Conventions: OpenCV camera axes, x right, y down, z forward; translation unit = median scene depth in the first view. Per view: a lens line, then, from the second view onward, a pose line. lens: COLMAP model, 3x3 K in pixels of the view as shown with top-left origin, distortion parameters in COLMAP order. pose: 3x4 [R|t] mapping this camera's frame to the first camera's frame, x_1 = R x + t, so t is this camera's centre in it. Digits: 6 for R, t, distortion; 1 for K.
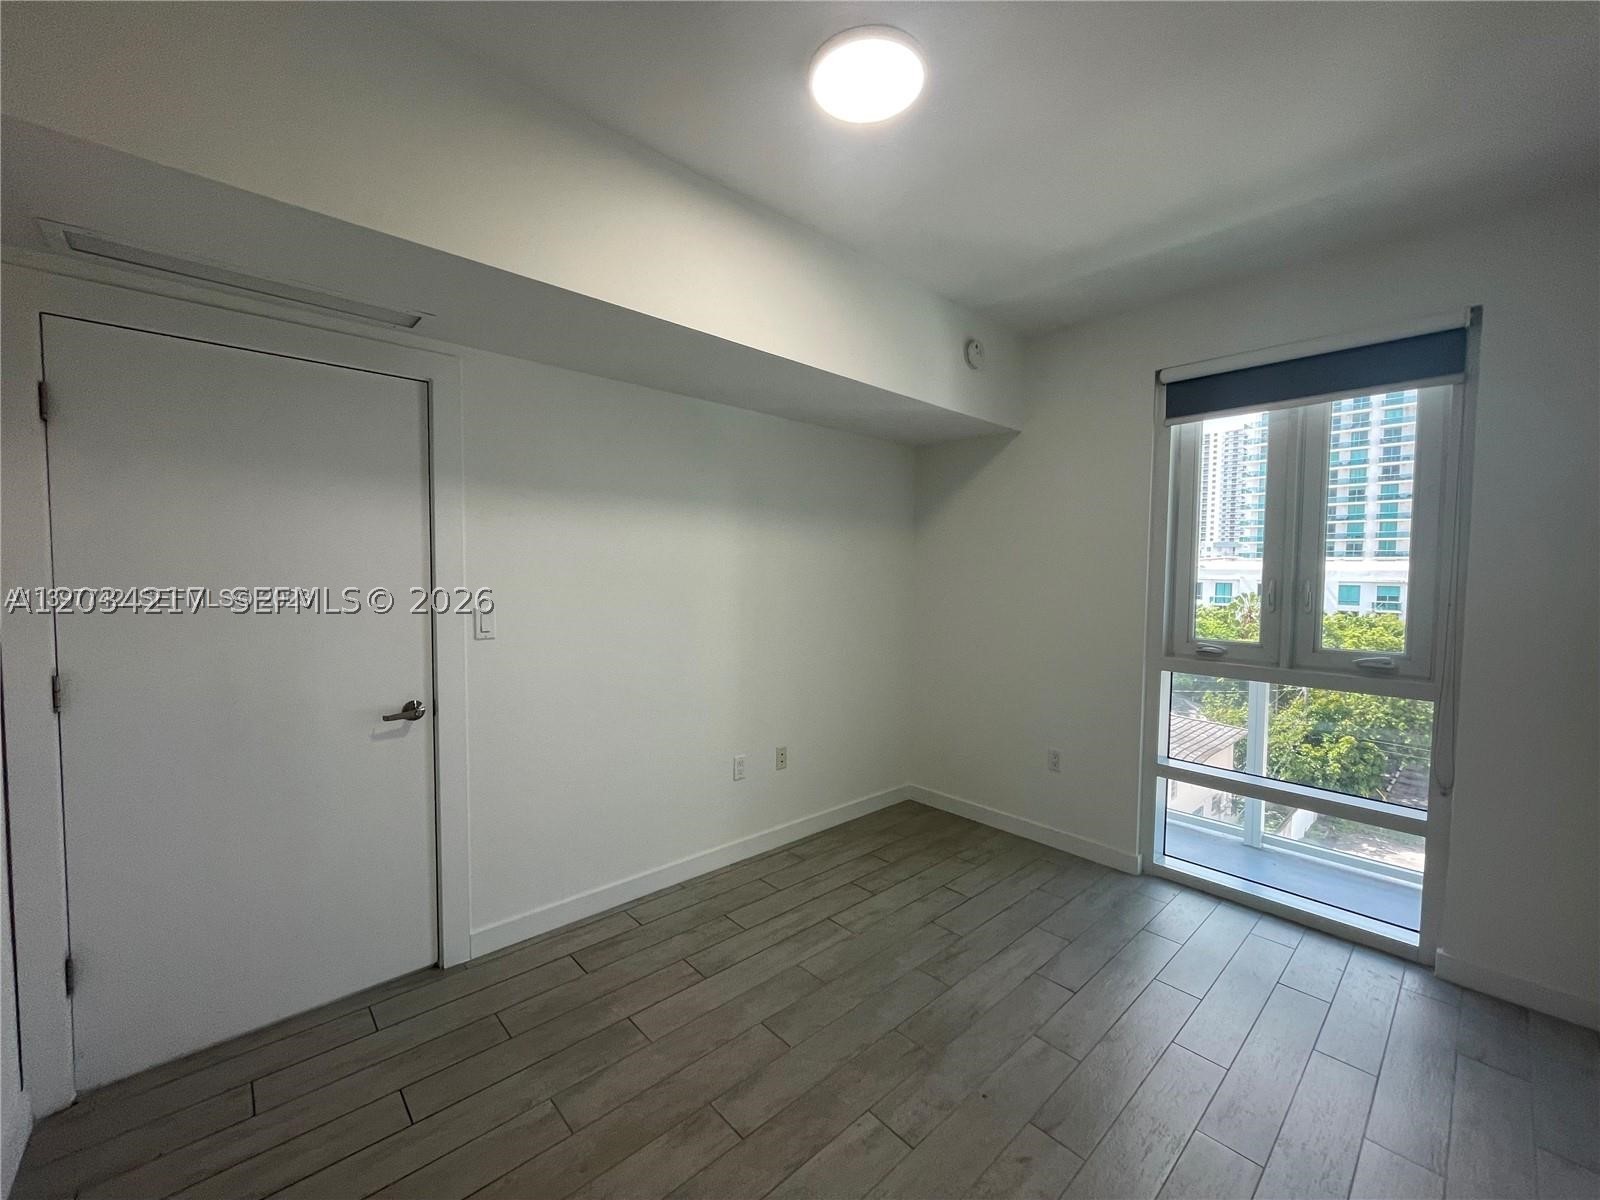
lens RADIAL K [[659.0, 0, 824.0], [0, 659.0, 604.1], [0, 0, 1]] dist [-0.001350, -0.000453]
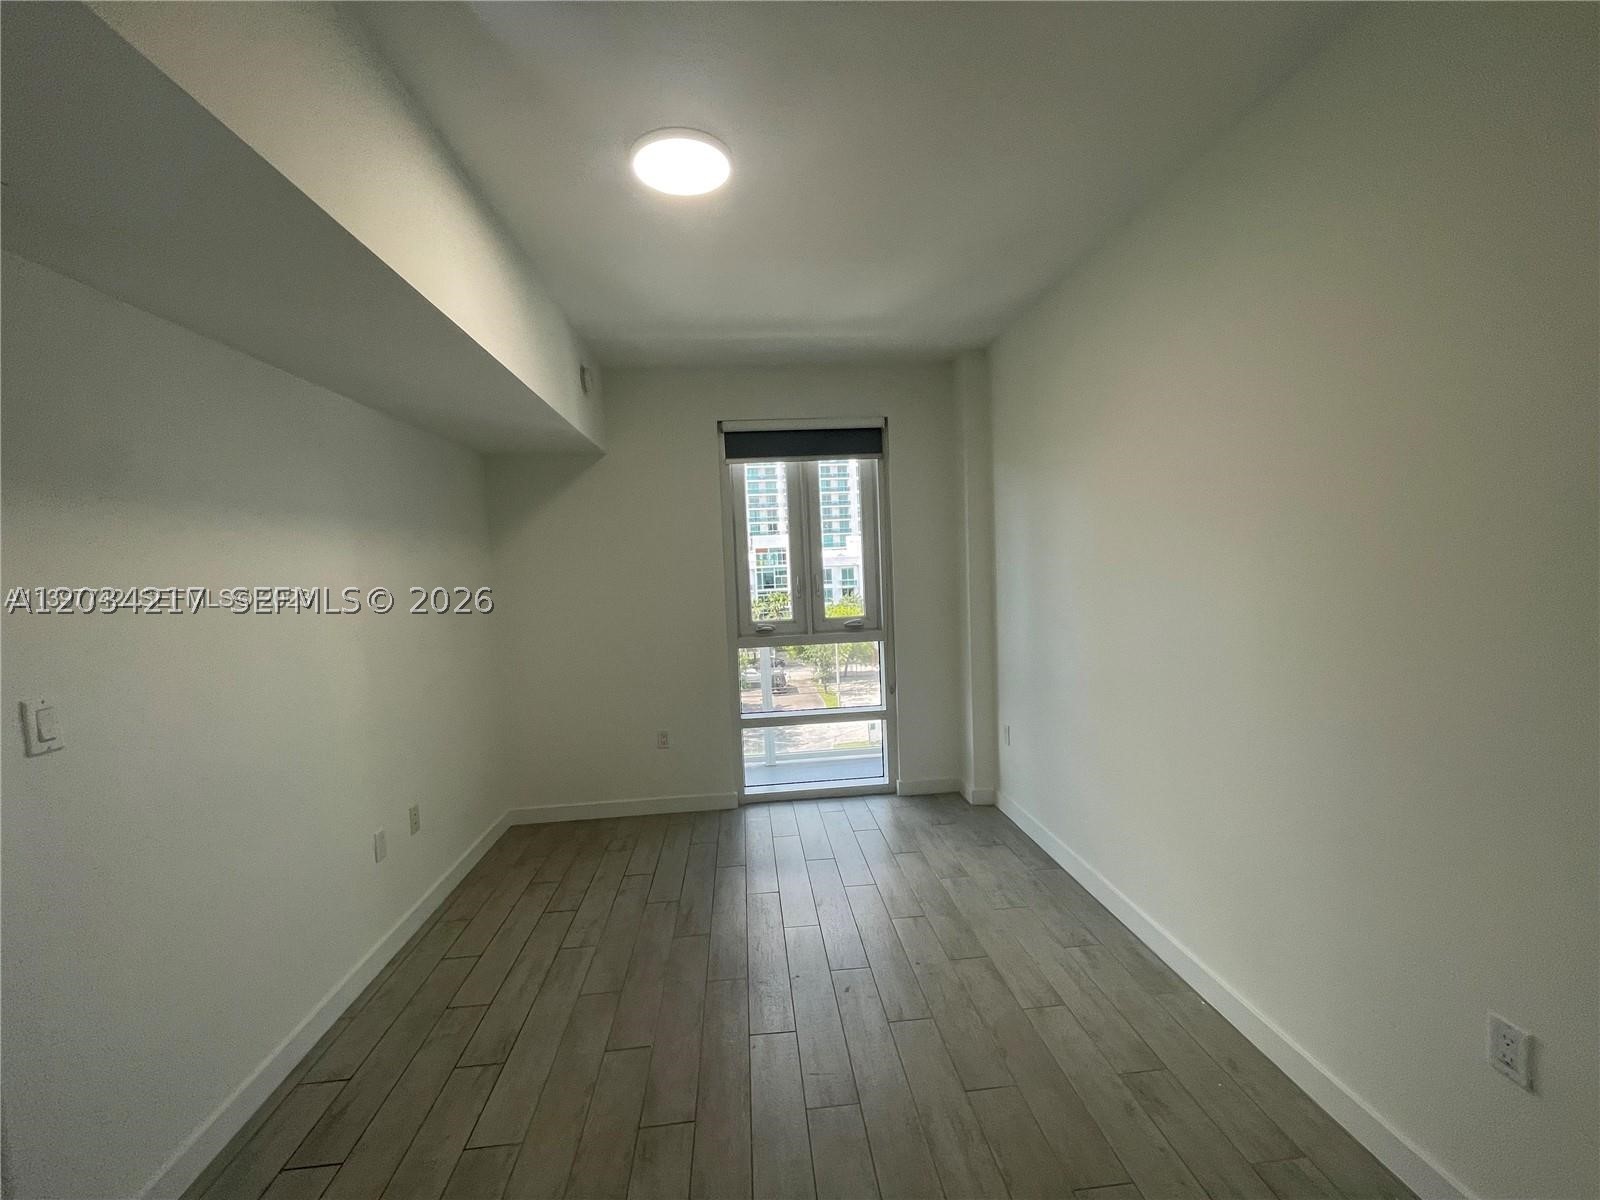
lens RADIAL K [[659.0, 0, 802.6], [0, 659.0, 597.0], [0, 0, 1]] dist [-0.001350, -0.000453]
pose [[0.595727, -0.079766, 0.799216, -0.483487], [0.090615, 0.995378, 0.031801, -0.033988], [-0.798059, 0.053476, 0.600202, 0.100884]]
